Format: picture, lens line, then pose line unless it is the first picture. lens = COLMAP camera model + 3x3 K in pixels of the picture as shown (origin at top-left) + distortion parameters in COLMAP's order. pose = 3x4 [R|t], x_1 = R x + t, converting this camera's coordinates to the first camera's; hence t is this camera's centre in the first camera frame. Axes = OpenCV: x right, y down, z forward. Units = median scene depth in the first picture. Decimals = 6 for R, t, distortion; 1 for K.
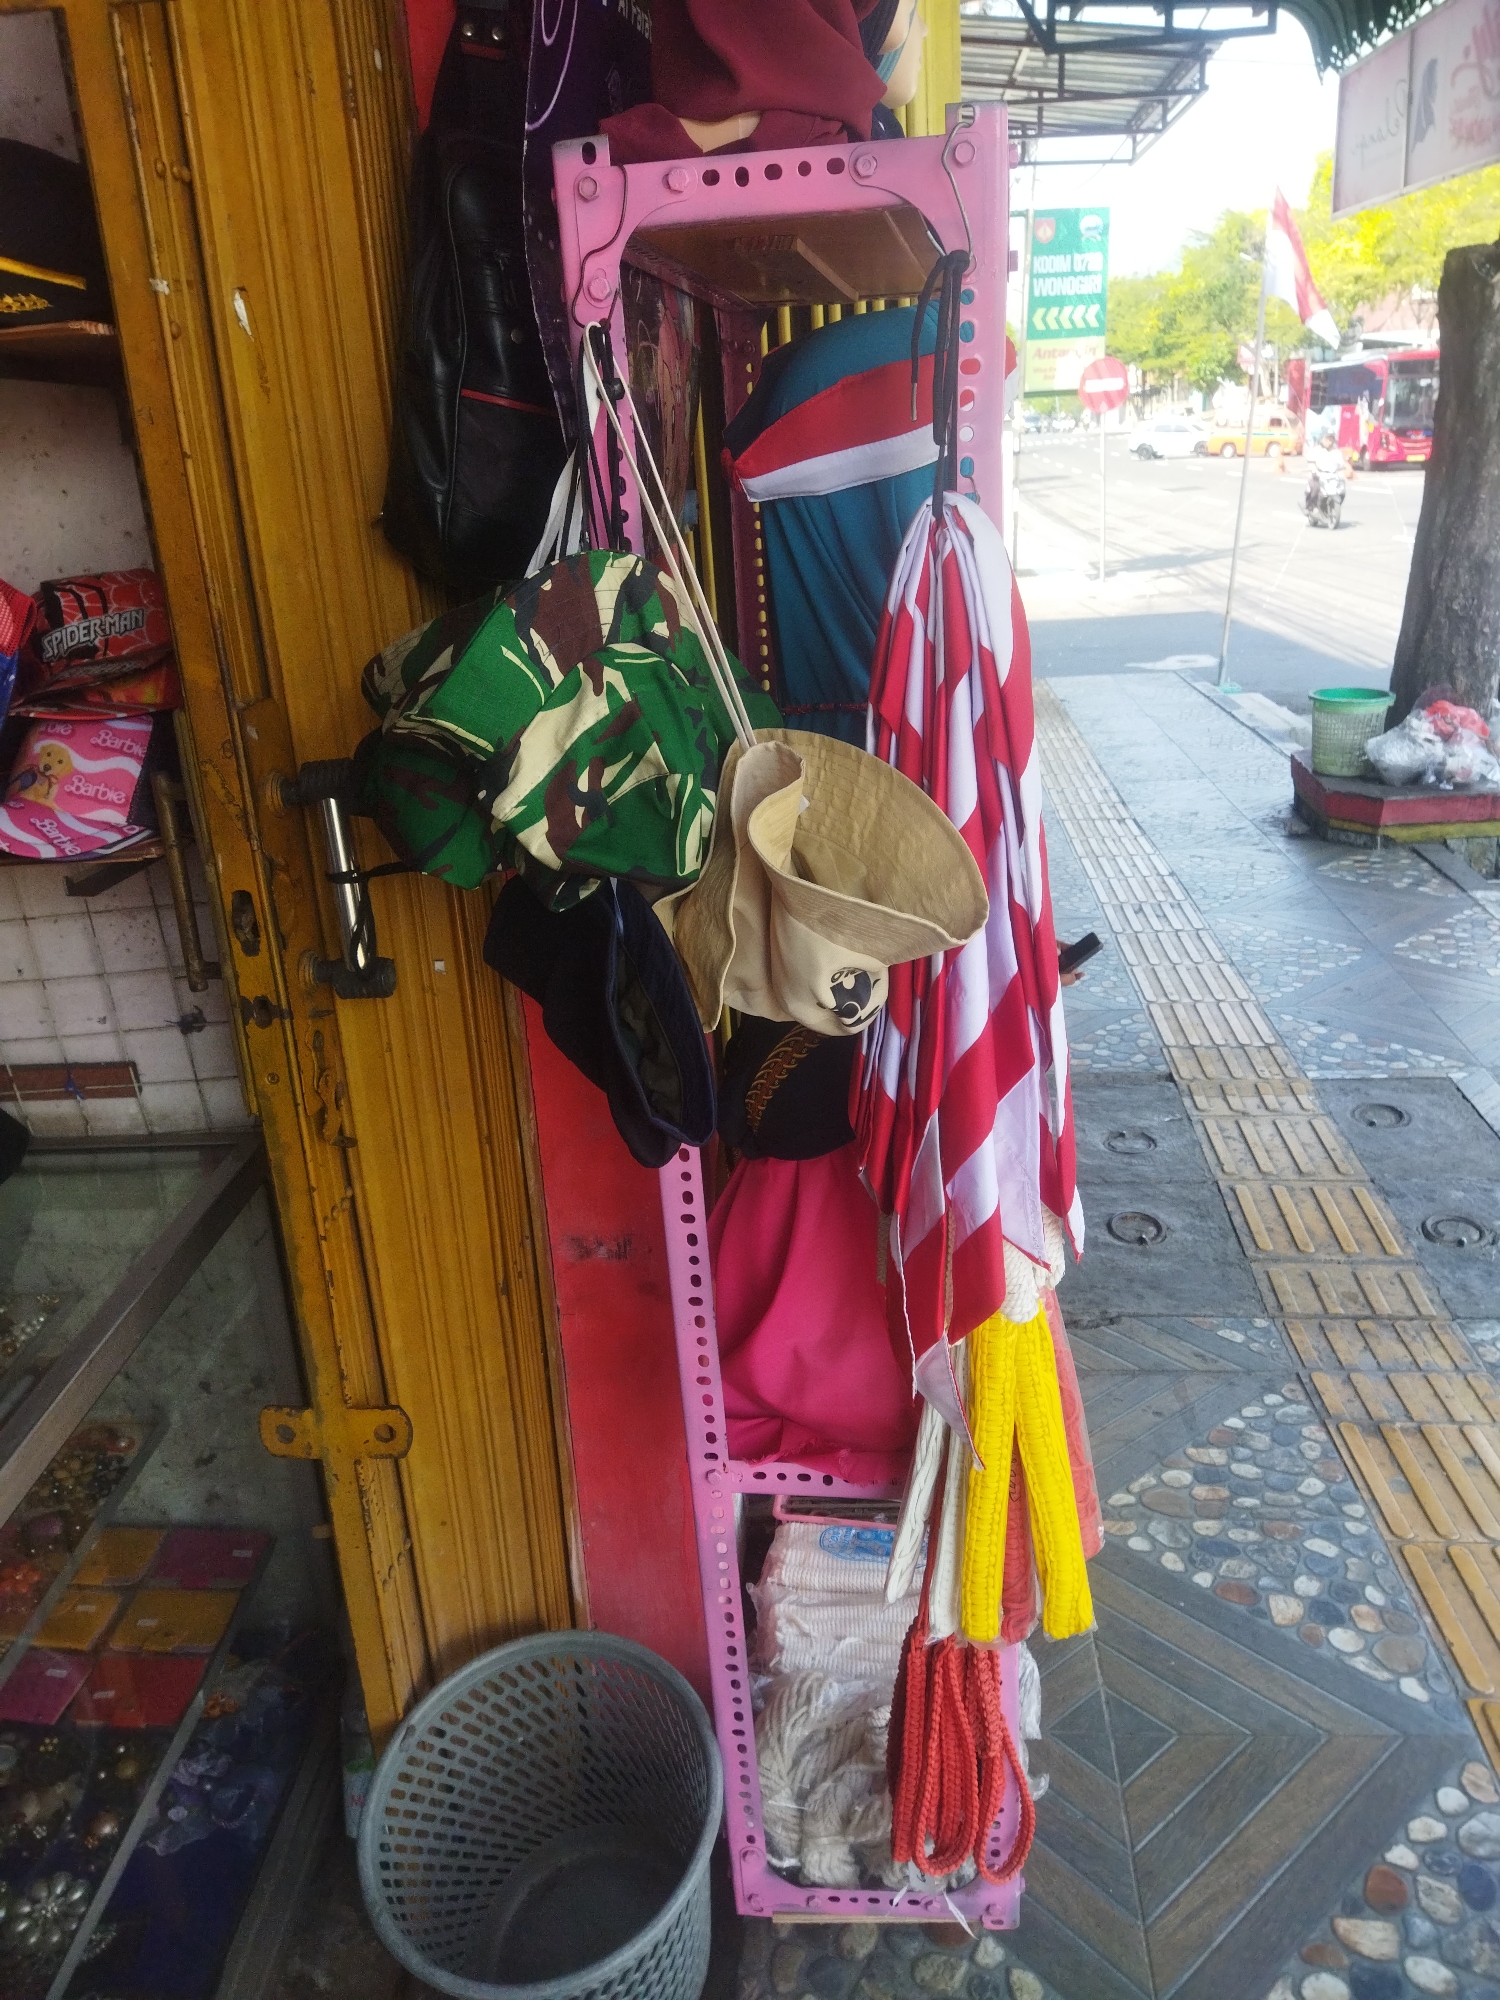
lens RADIAL K [[1559.5, 0, 750.0], [0, 1559.5, 1000.0], [0, 0, 1]] dist [0.112741, -0.147617]
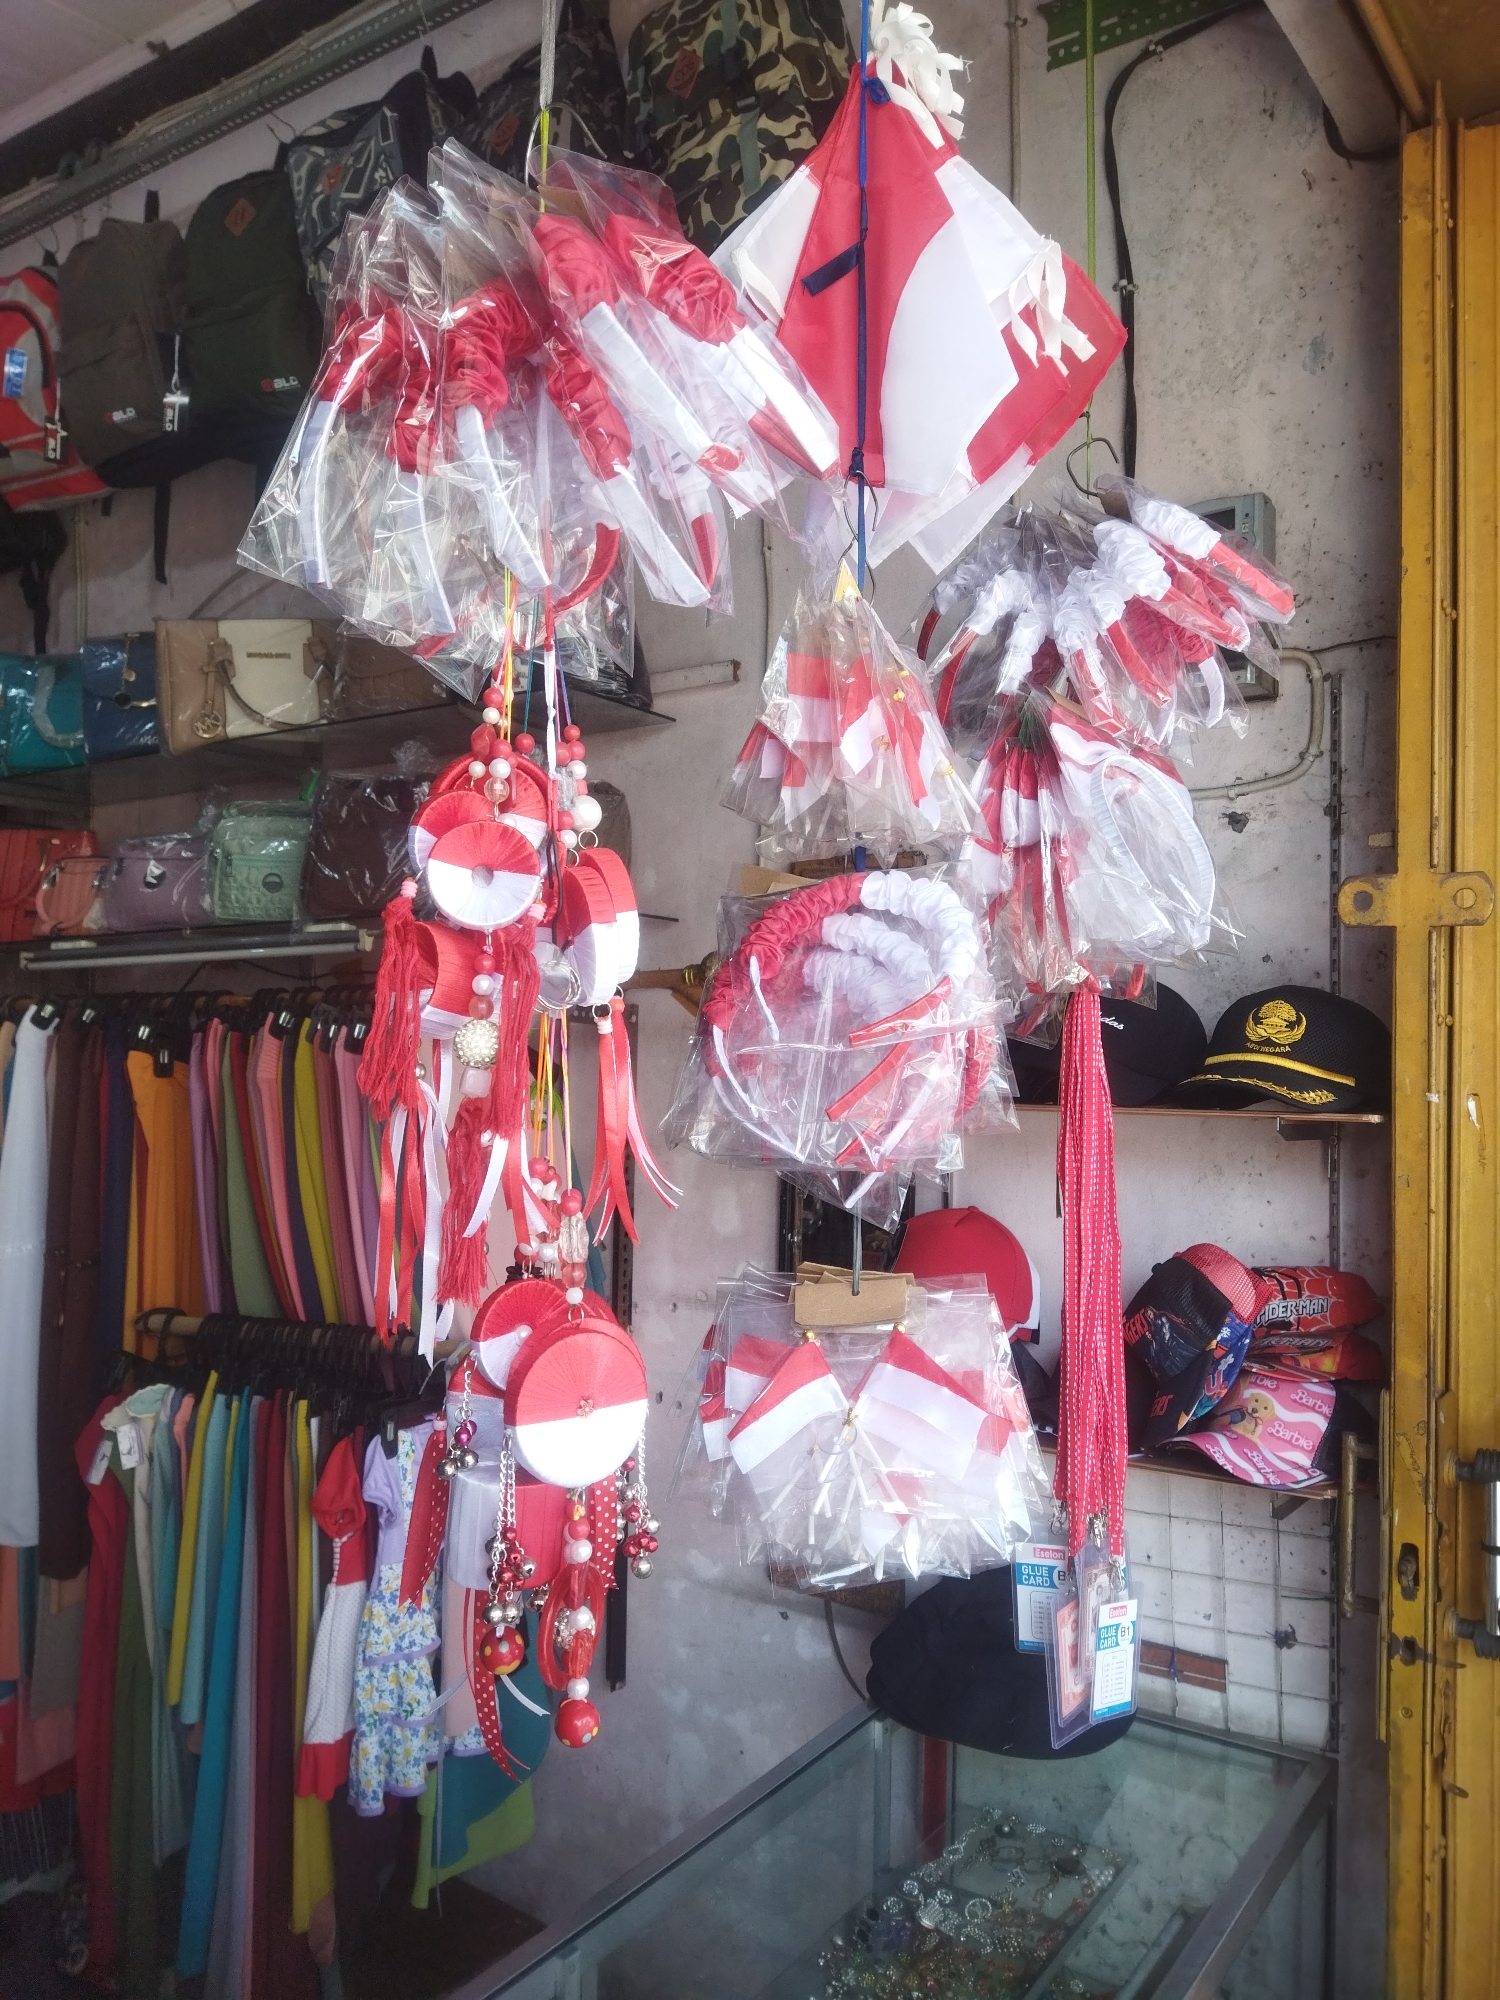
lens RADIAL K [[1559.5, 0, 750.0], [0, 1559.5, 1000.0], [0, 0, 1]] dist [0.112741, -0.147617]
pose [[0.861459, 0.058671, -0.504427, -0.160414], [-0.241138, 0.921437, -0.304641, 0.040688], [0.446924, 0.384072, 0.807928, -0.379839]]
